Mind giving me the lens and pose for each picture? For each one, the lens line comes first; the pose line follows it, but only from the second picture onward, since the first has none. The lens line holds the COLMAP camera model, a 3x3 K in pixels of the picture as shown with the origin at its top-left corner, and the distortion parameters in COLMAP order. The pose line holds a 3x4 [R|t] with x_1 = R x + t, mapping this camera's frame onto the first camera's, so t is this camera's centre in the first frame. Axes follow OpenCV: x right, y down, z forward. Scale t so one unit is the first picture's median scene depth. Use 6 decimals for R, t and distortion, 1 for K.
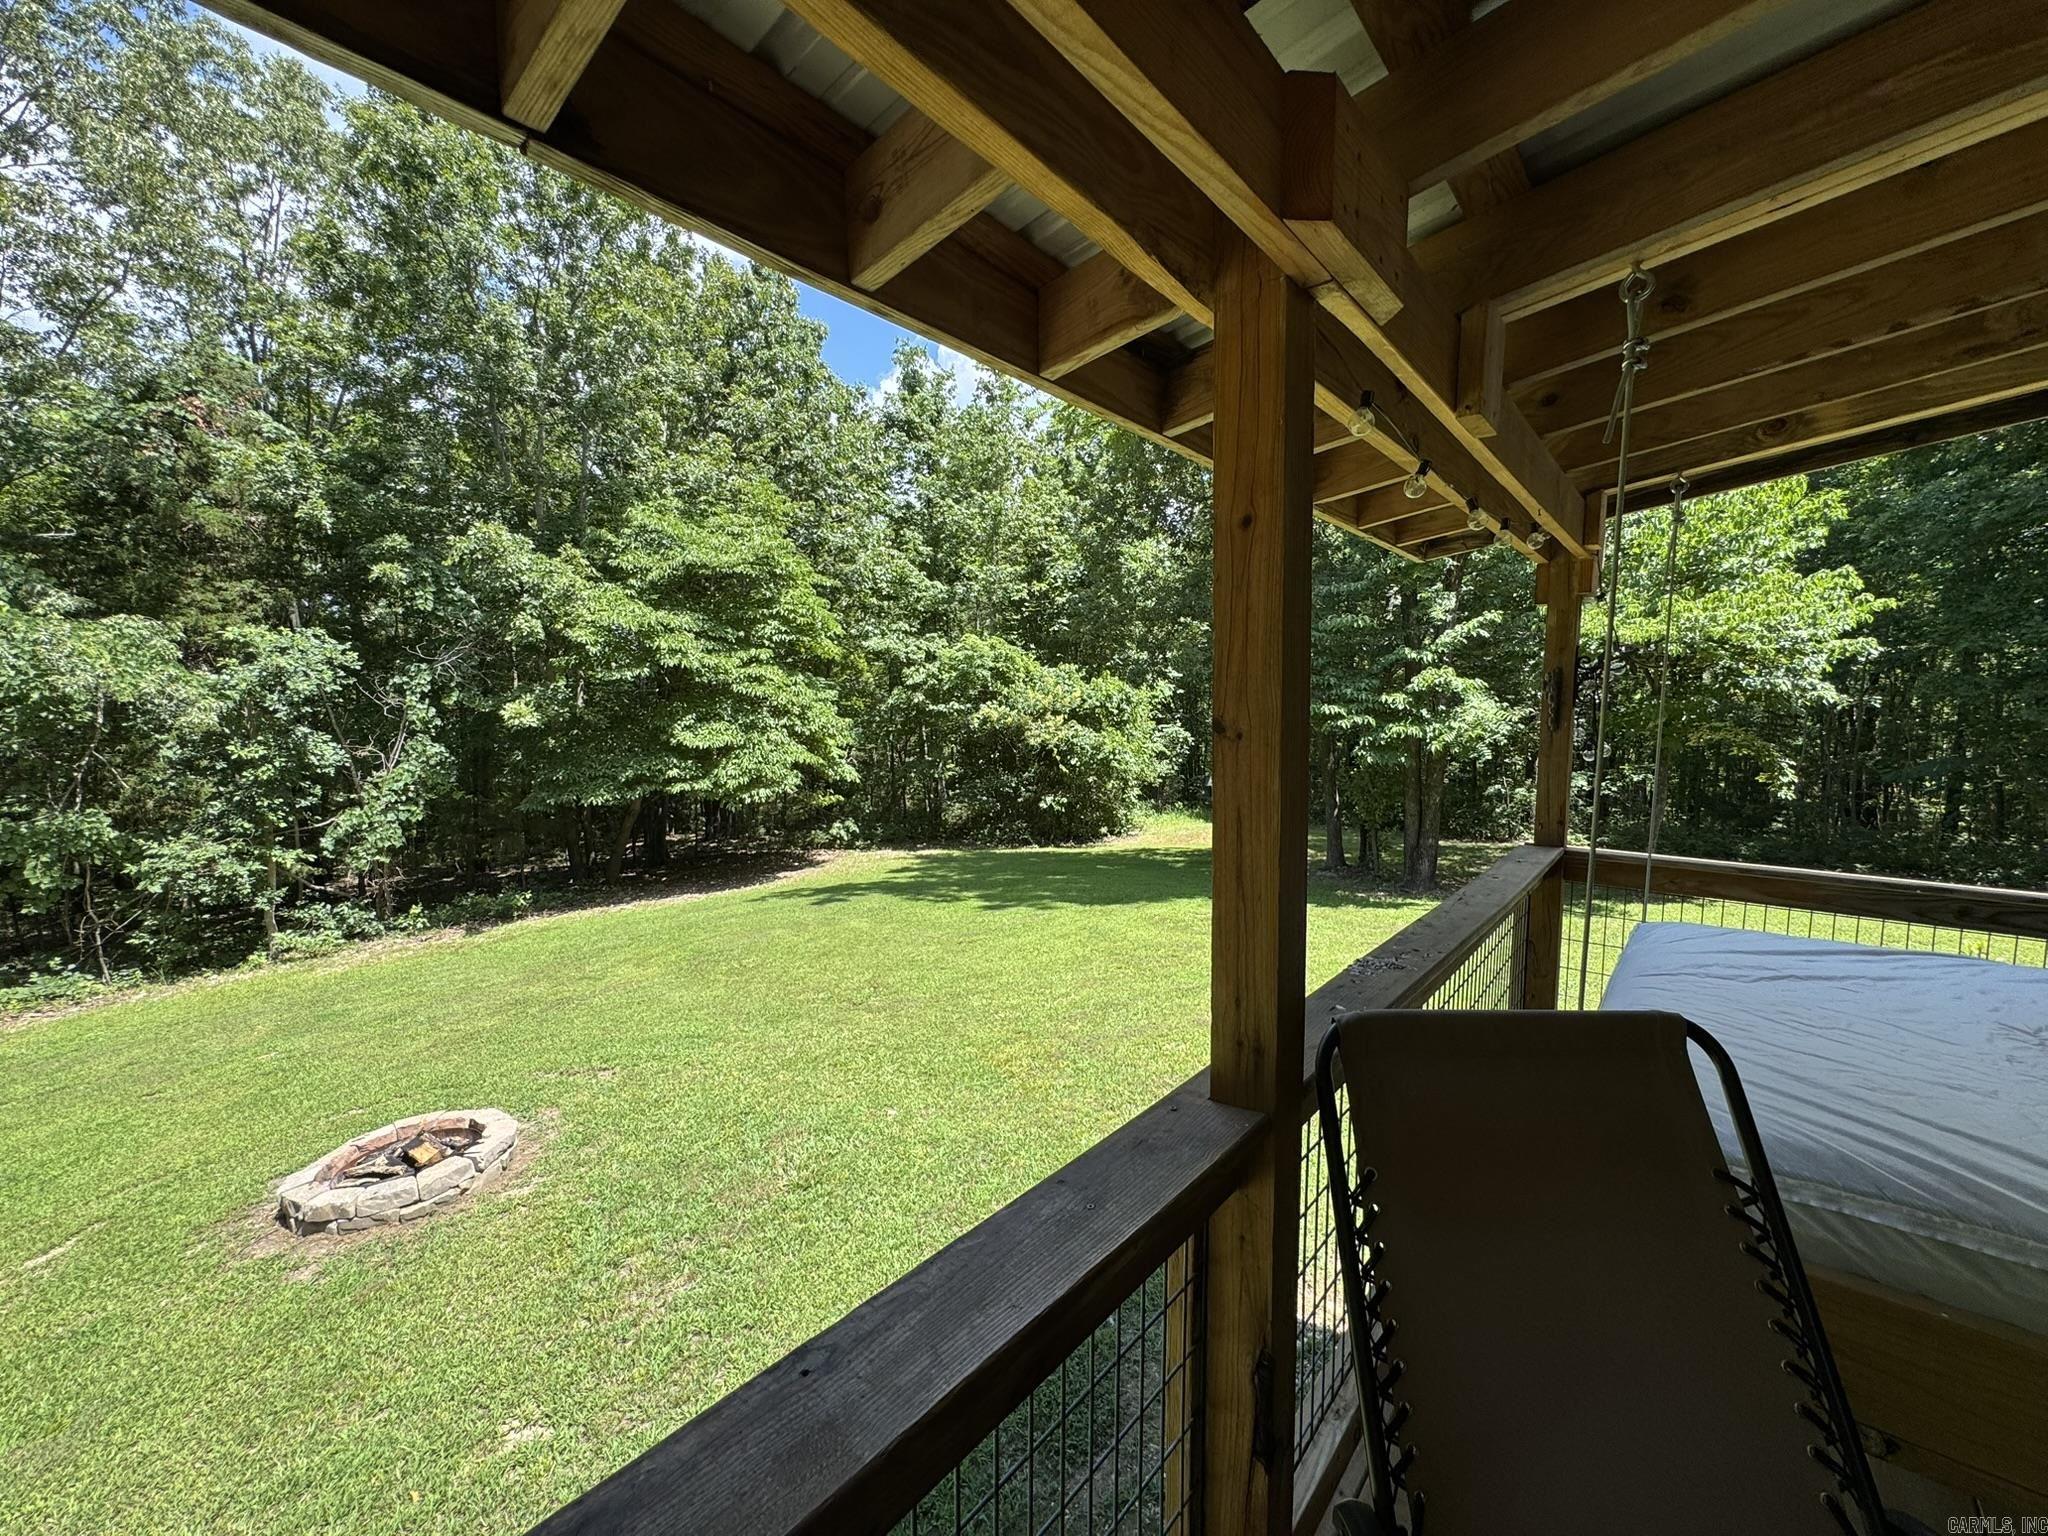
lens RADIAL K [[813.9, 0, 1026.8], [0, 813.9, 763.1], [0, 0, 1]] dist [-0.003441, -0.000245]
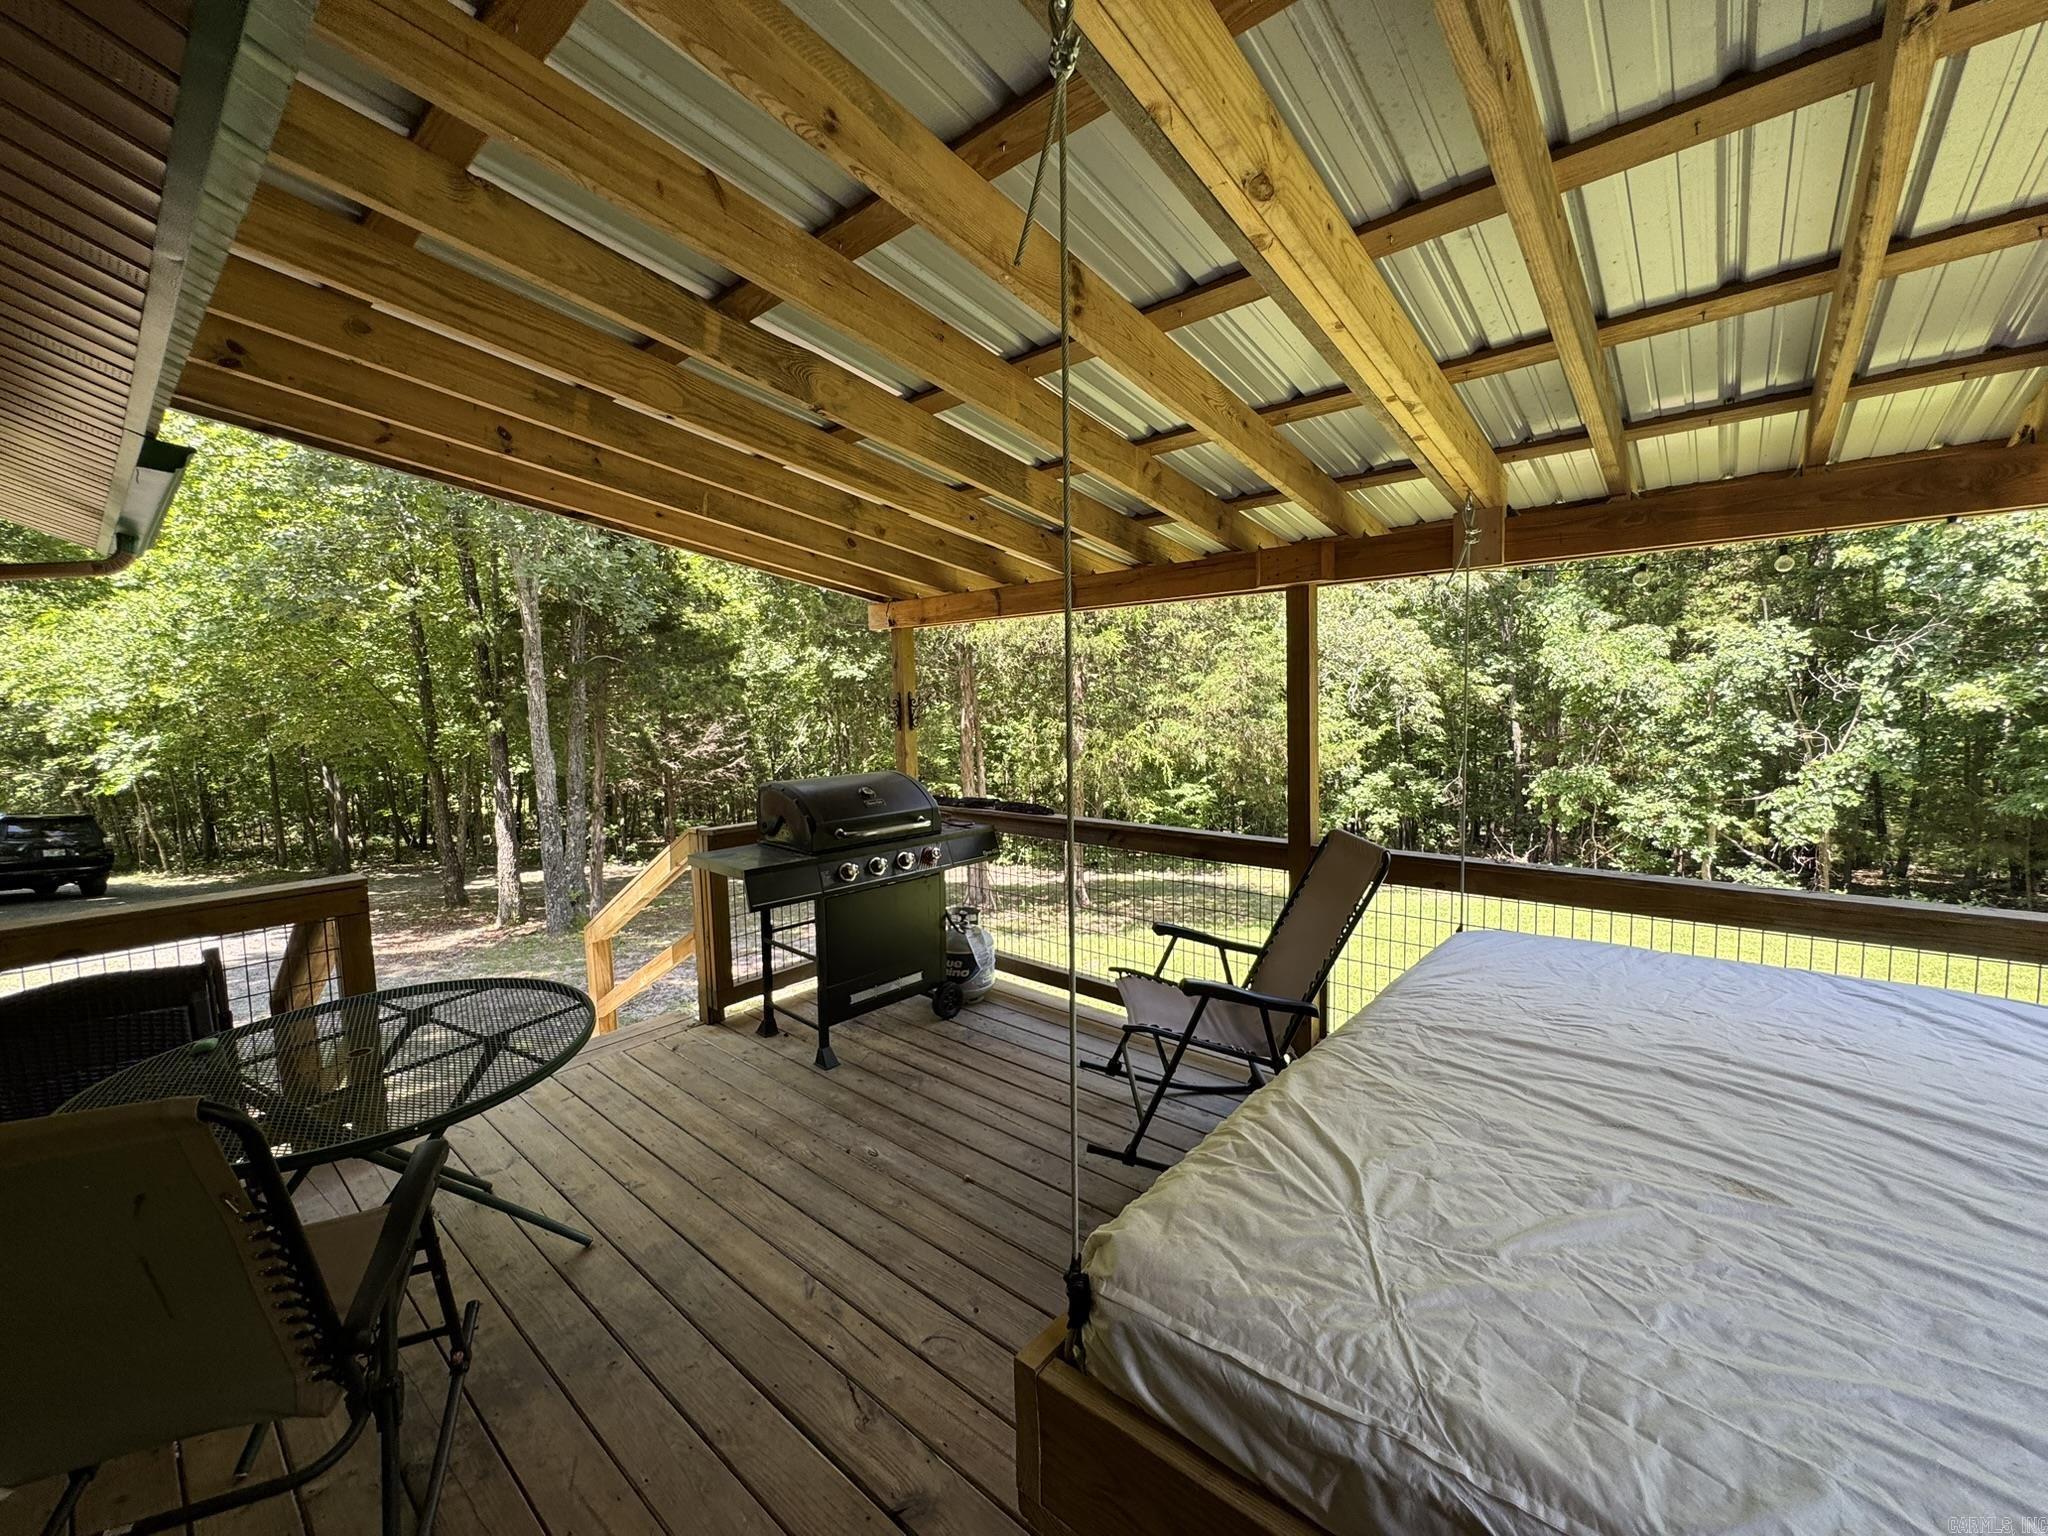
lens RADIAL K [[813.9, 0, 1027.8], [0, 813.9, 767.9], [0, 0, 1]] dist [-0.003441, -0.000245]
pose [[-0.004879, 0.080555, -0.996738, 0.249817], [-0.056616, 0.995129, 0.080702, 0.001838], [0.998384, 0.056826, -0.000295, -0.001701]]
